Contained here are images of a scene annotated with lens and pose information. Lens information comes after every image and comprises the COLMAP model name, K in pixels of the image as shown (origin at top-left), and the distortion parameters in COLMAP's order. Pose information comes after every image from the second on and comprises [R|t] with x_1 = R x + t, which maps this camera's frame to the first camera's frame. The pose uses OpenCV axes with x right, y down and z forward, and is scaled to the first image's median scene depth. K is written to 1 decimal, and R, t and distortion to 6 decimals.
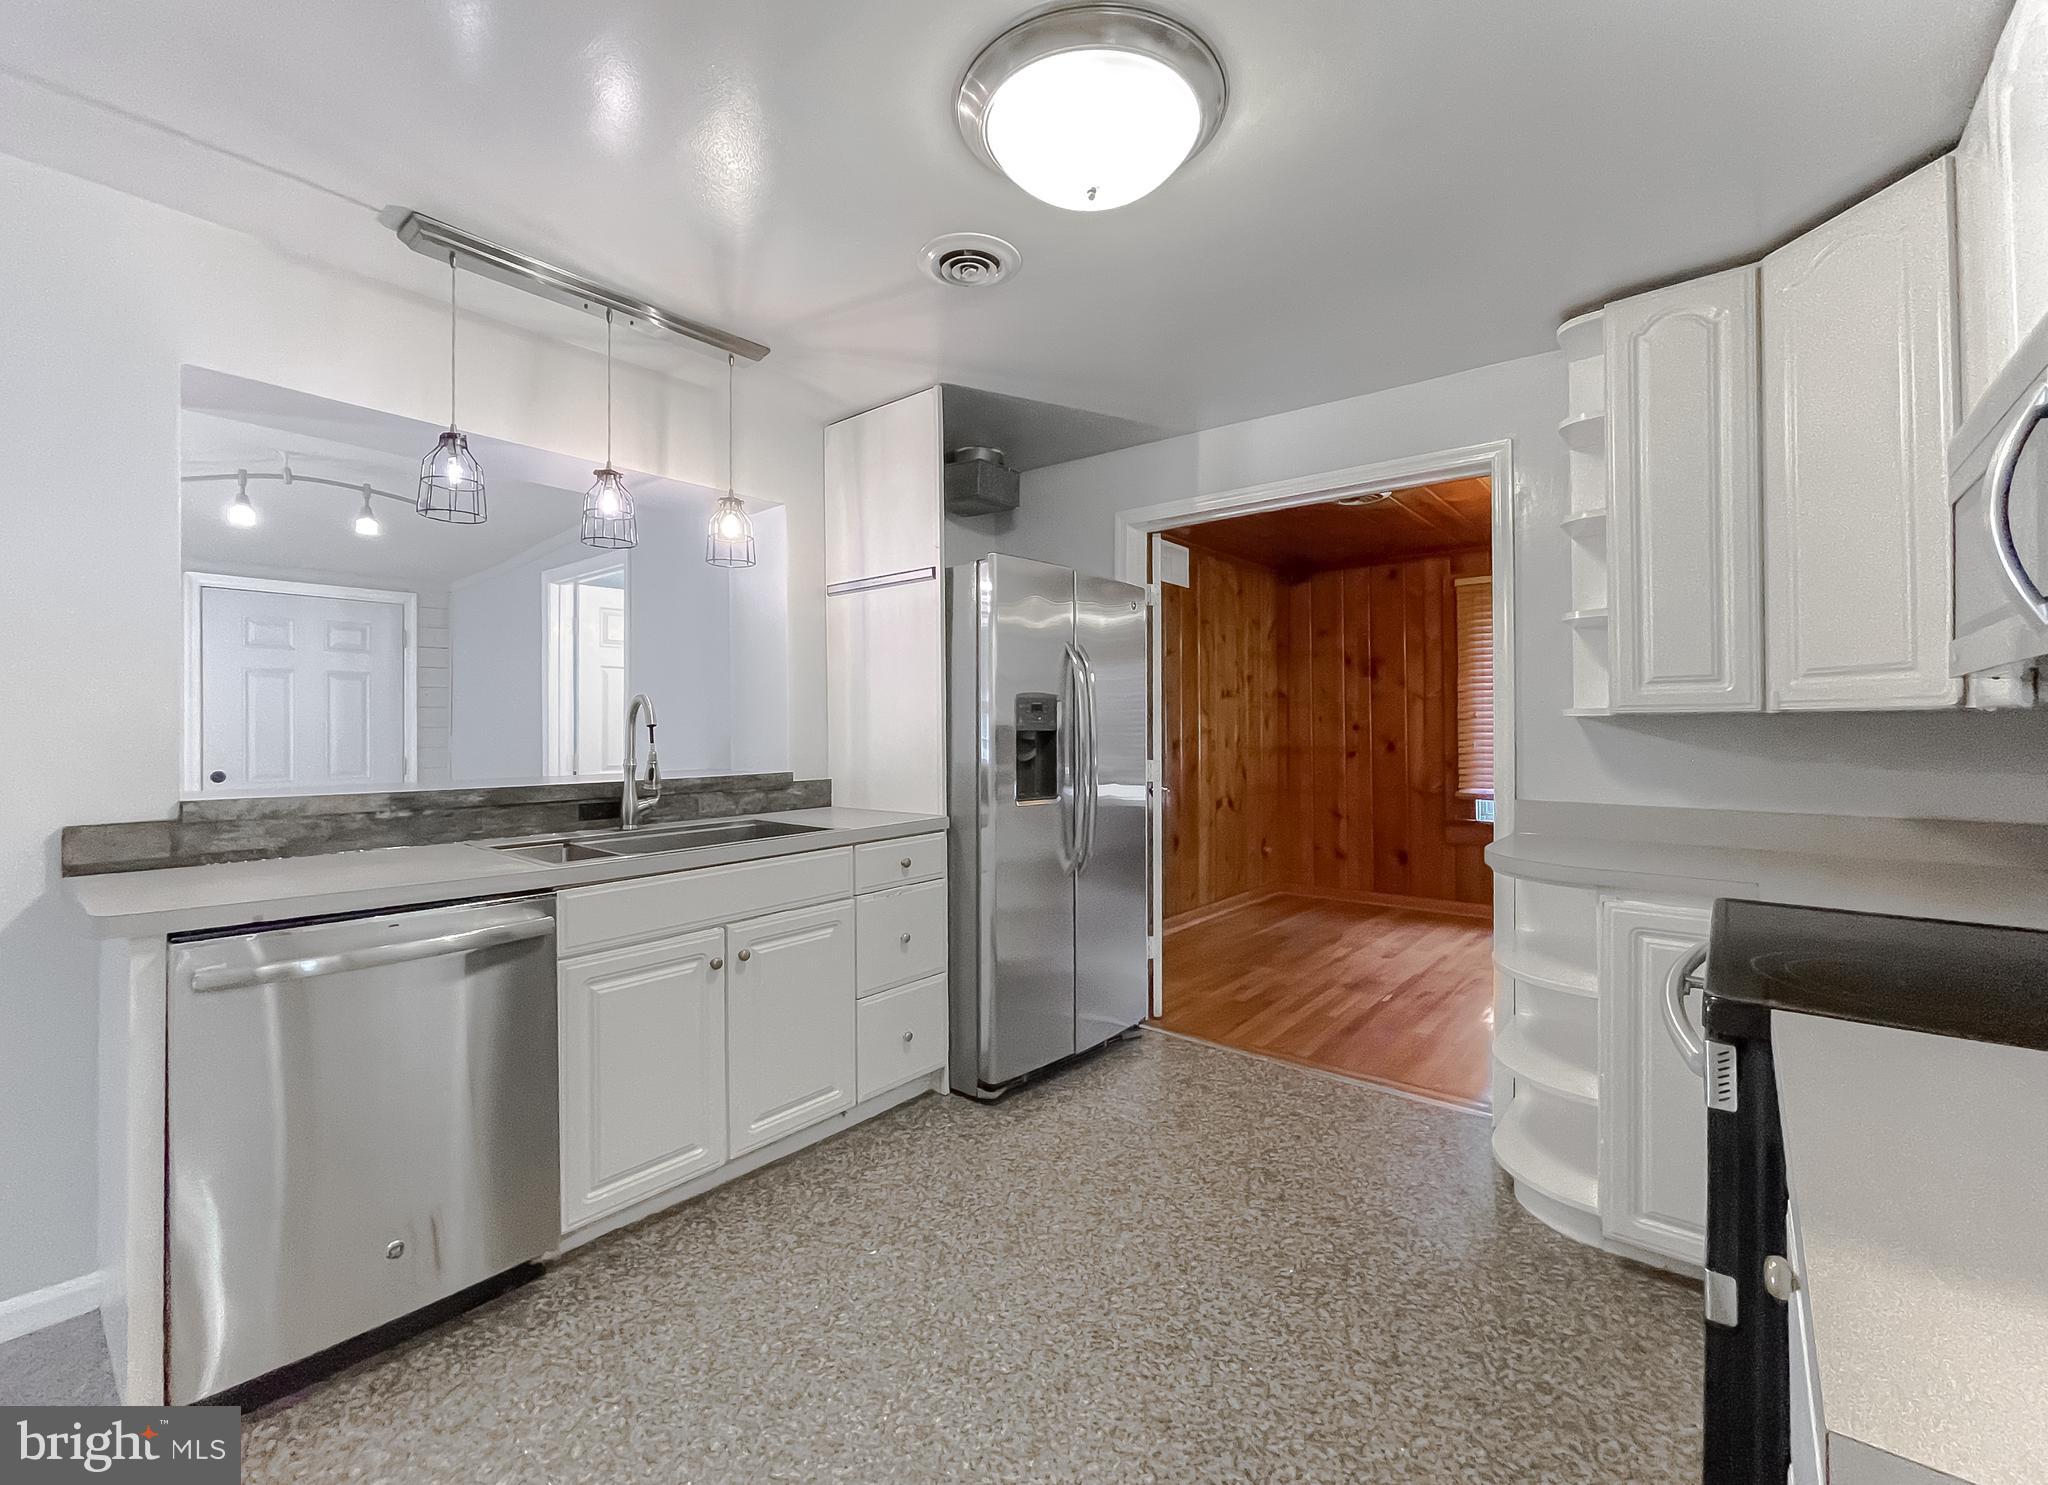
lens RADIAL K [[860.3, 0, 1023.5], [0, 860.3, 721.1], [0, 0, 1]] dist [-0.000261, -0.000044]
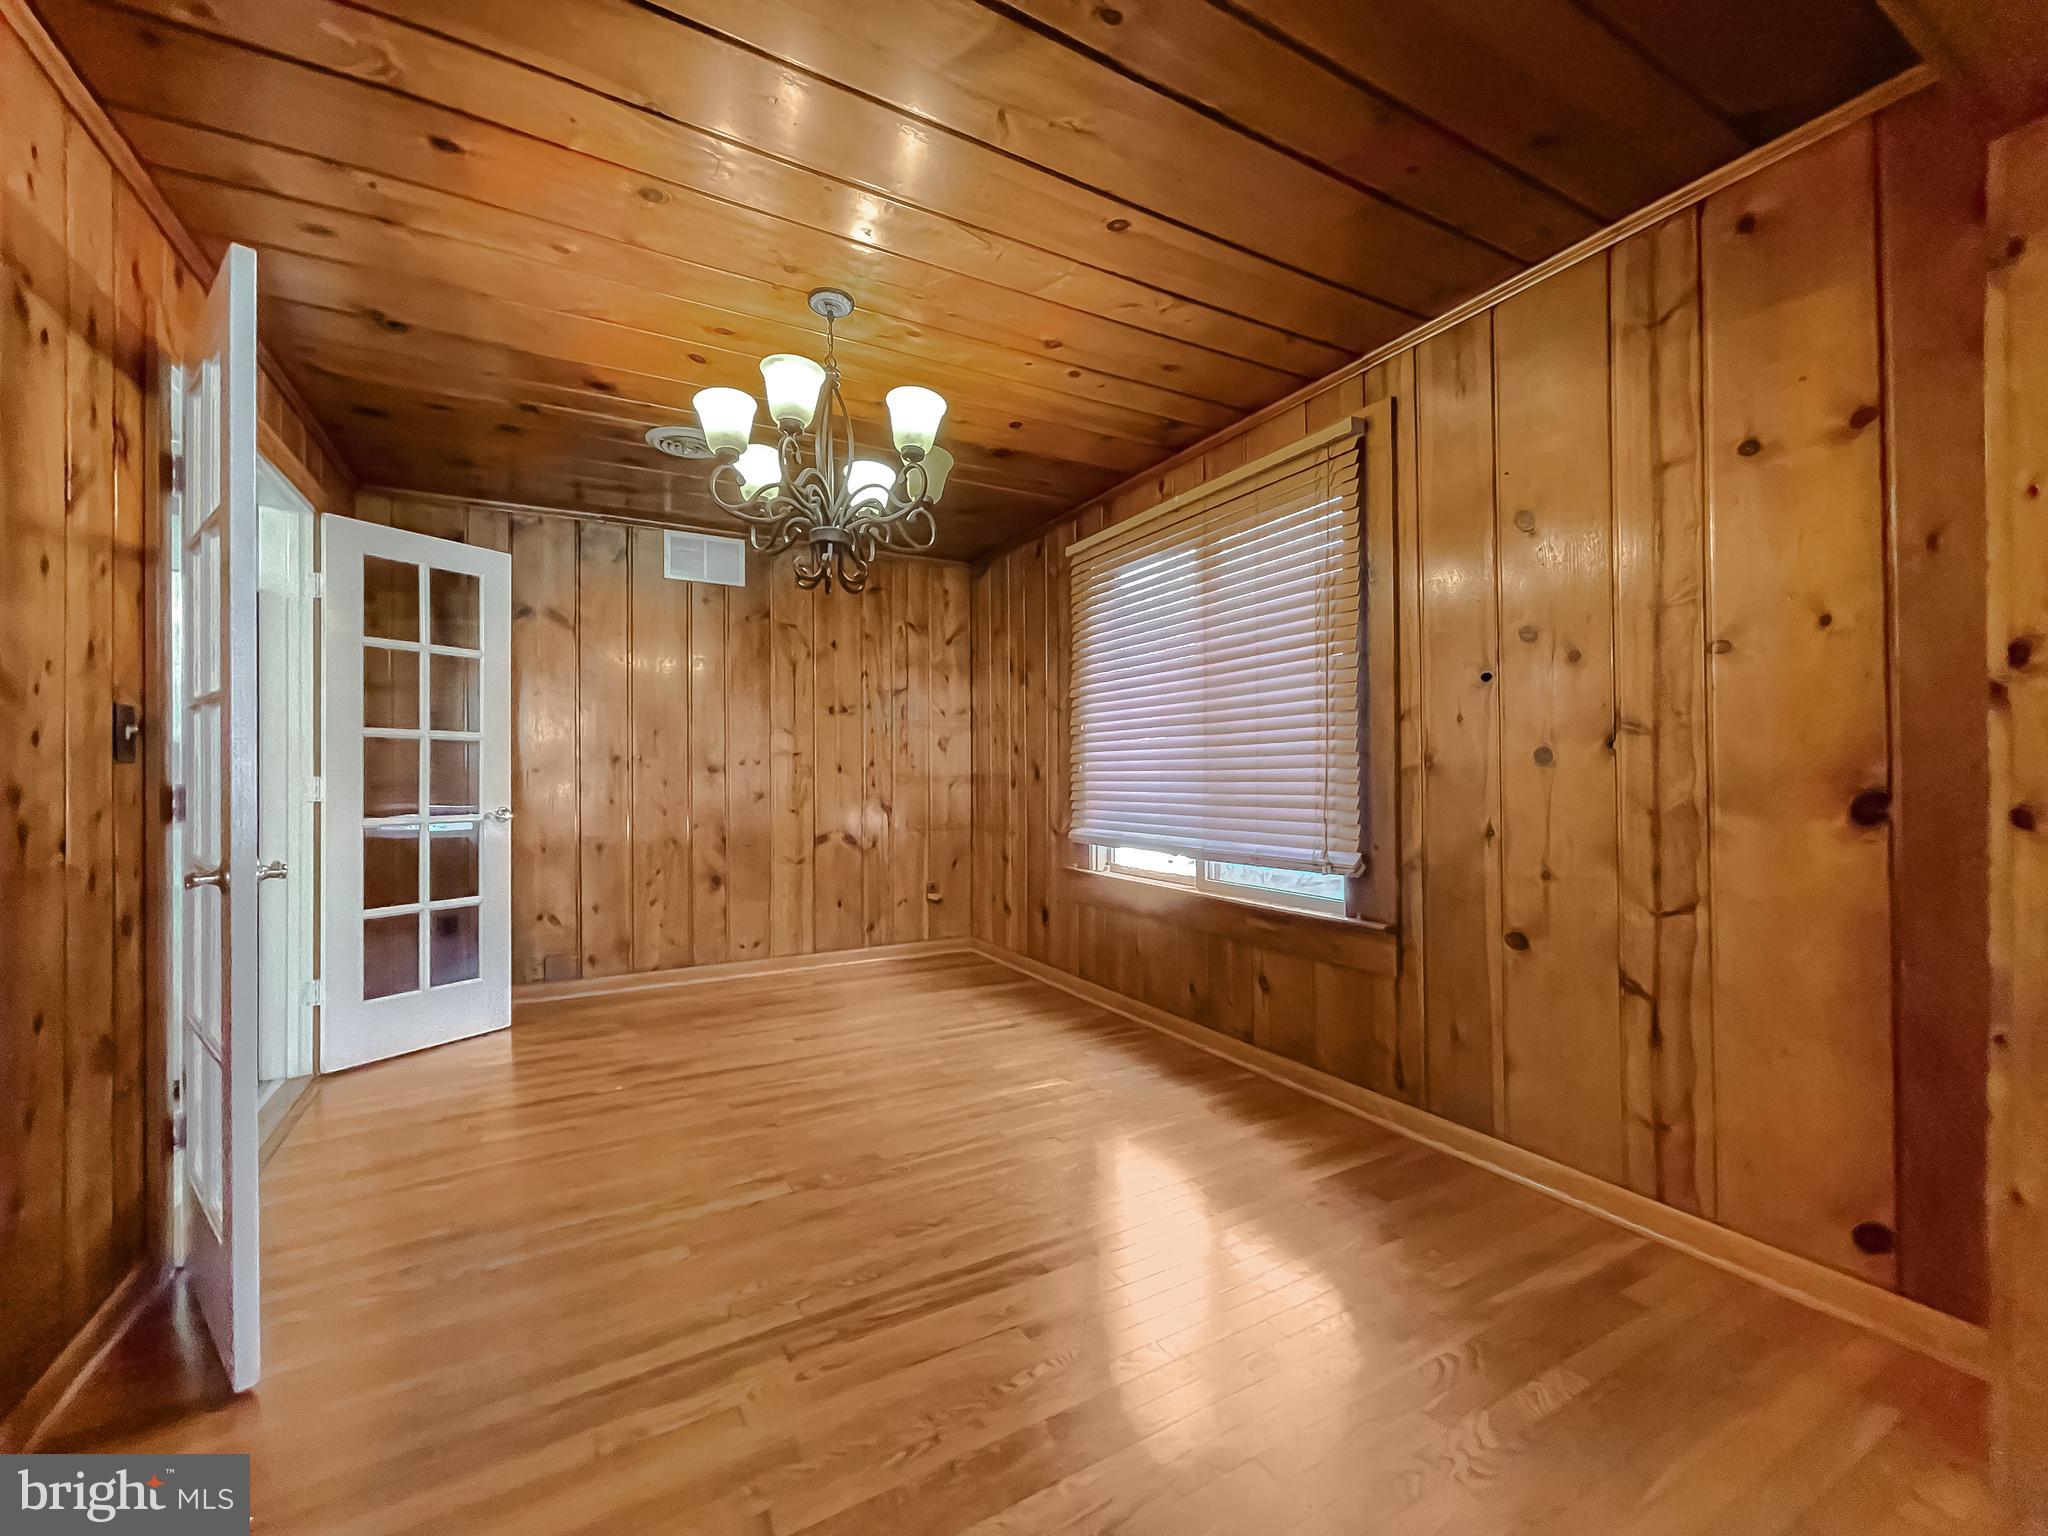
lens RADIAL K [[836.4, 0, 1024.0], [0, 836.4, 768.0], [0, 0, 1]] dist [-0.000486, -0.000028]
pose [[0.928461, -0.000784, -0.371428, 0.759457], [0.004220, 0.999955, 0.008438, 0.020311], [0.371405, -0.009402, 0.928423, 0.317719]]
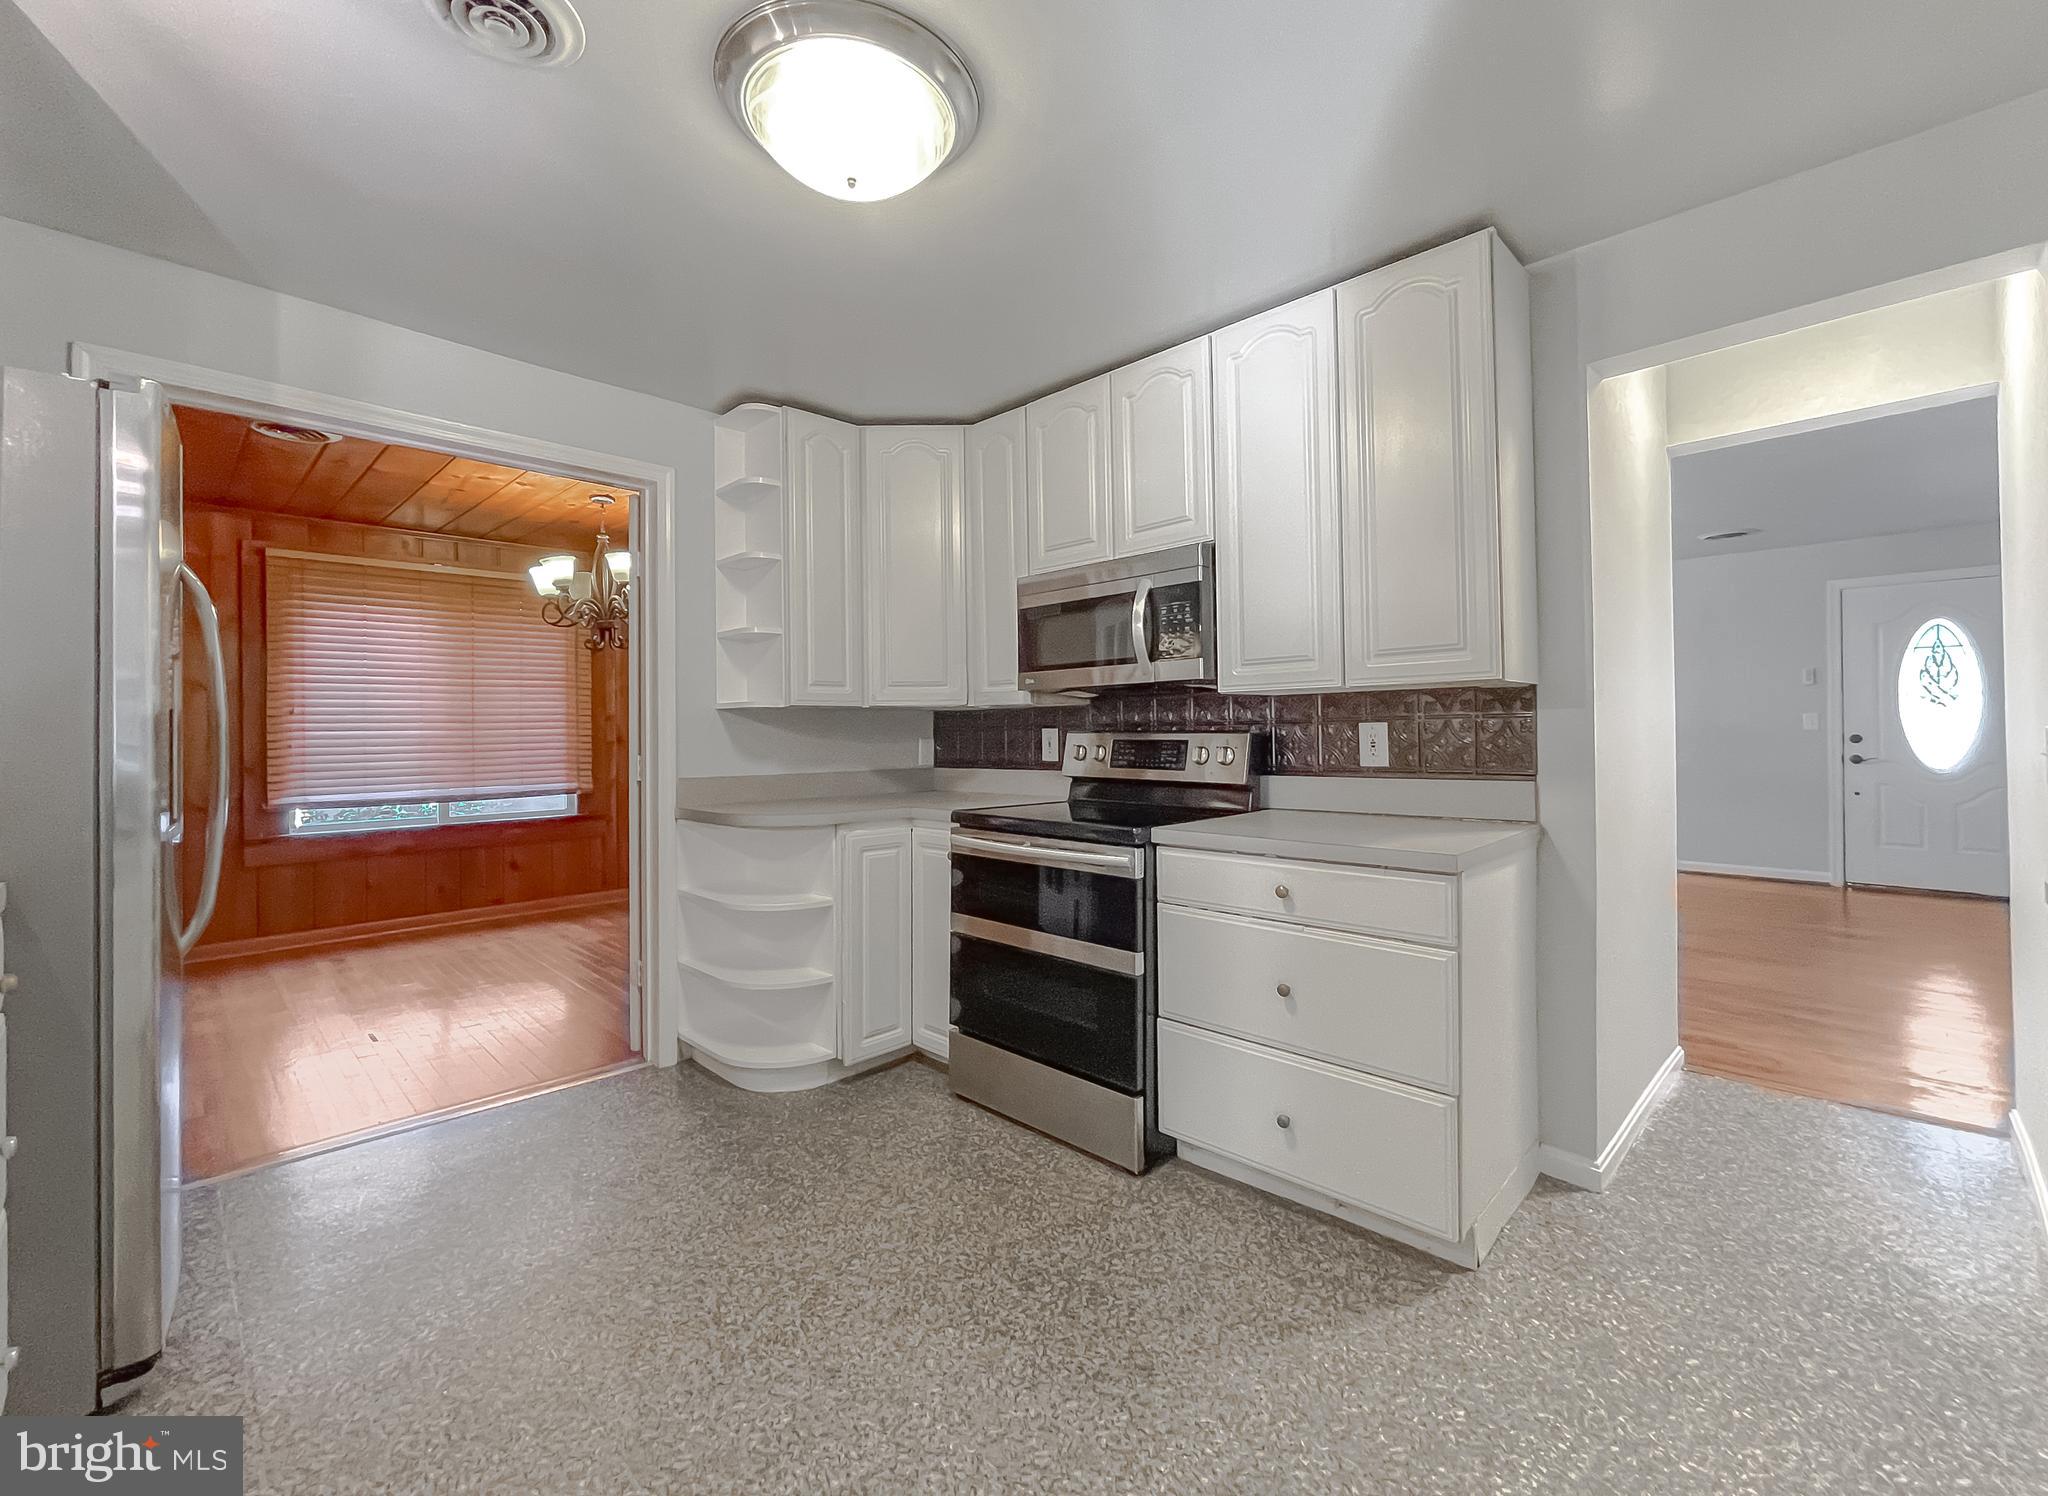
lens RADIAL K [[873.4, 0, 1023.3], [0, 873.4, 720.2], [0, 0, 1]] dist [-0.000013, 0.000008]
pose [[0.098698, 0.014006, 0.995019, -0.267276], [-0.002325, 0.999901, -0.013844, 0.013302], [-0.995115, -0.000947, 0.098721, 0.197627]]
